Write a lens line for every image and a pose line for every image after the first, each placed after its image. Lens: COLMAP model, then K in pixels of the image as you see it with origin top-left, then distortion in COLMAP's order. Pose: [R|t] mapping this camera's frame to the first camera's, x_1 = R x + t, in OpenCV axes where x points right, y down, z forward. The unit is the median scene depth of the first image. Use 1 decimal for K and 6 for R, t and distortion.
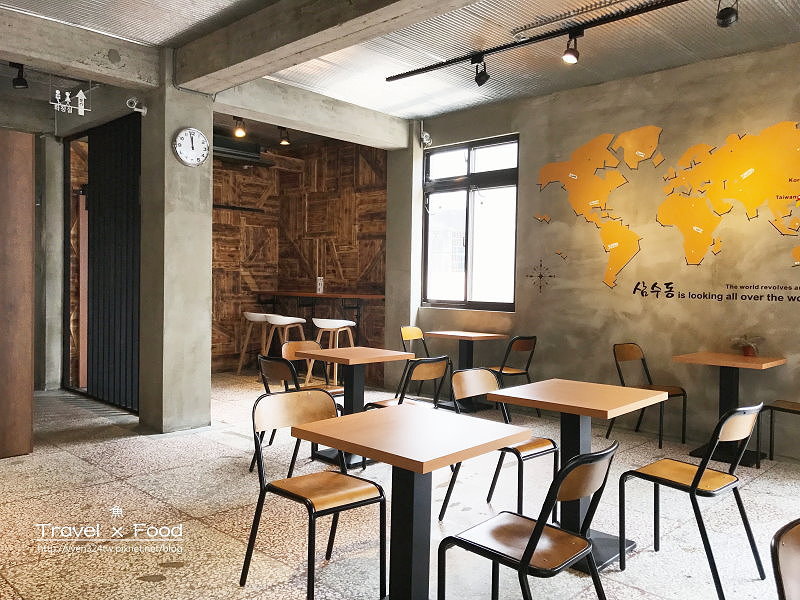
lens RADIAL K [[651.3, 0, 399.2], [0, 651.3, 300.9], [0, 0, 1]] dist [0.042331, -0.049993]
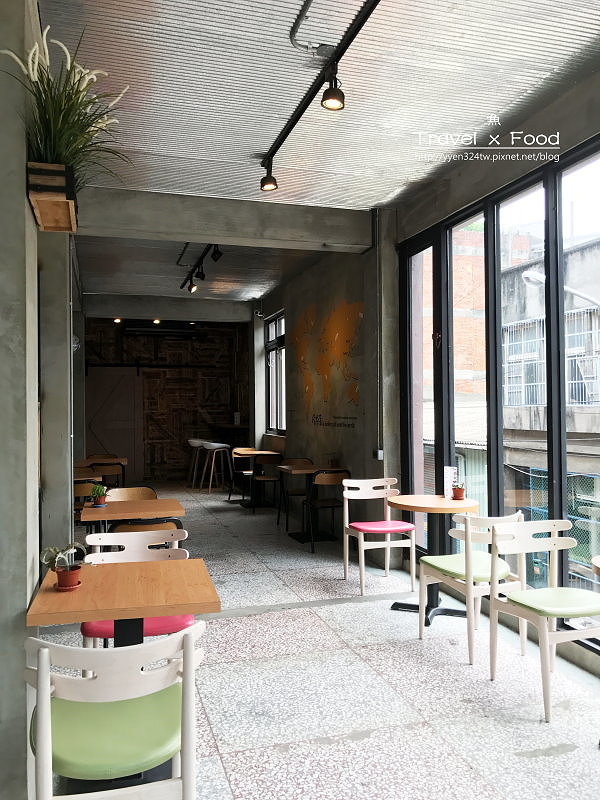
lens RADIAL K [[651.3, 0, 299.6], [0, 651.3, 399.0], [0, 0, 1]] dist [0.042331, -0.049993]
pose [[0.886159, -0.031272, -0.462325, 0.613425], [0.009038, 0.998697, -0.050229, 0.004871], [0.463293, 0.040332, 0.885287, -0.162403]]
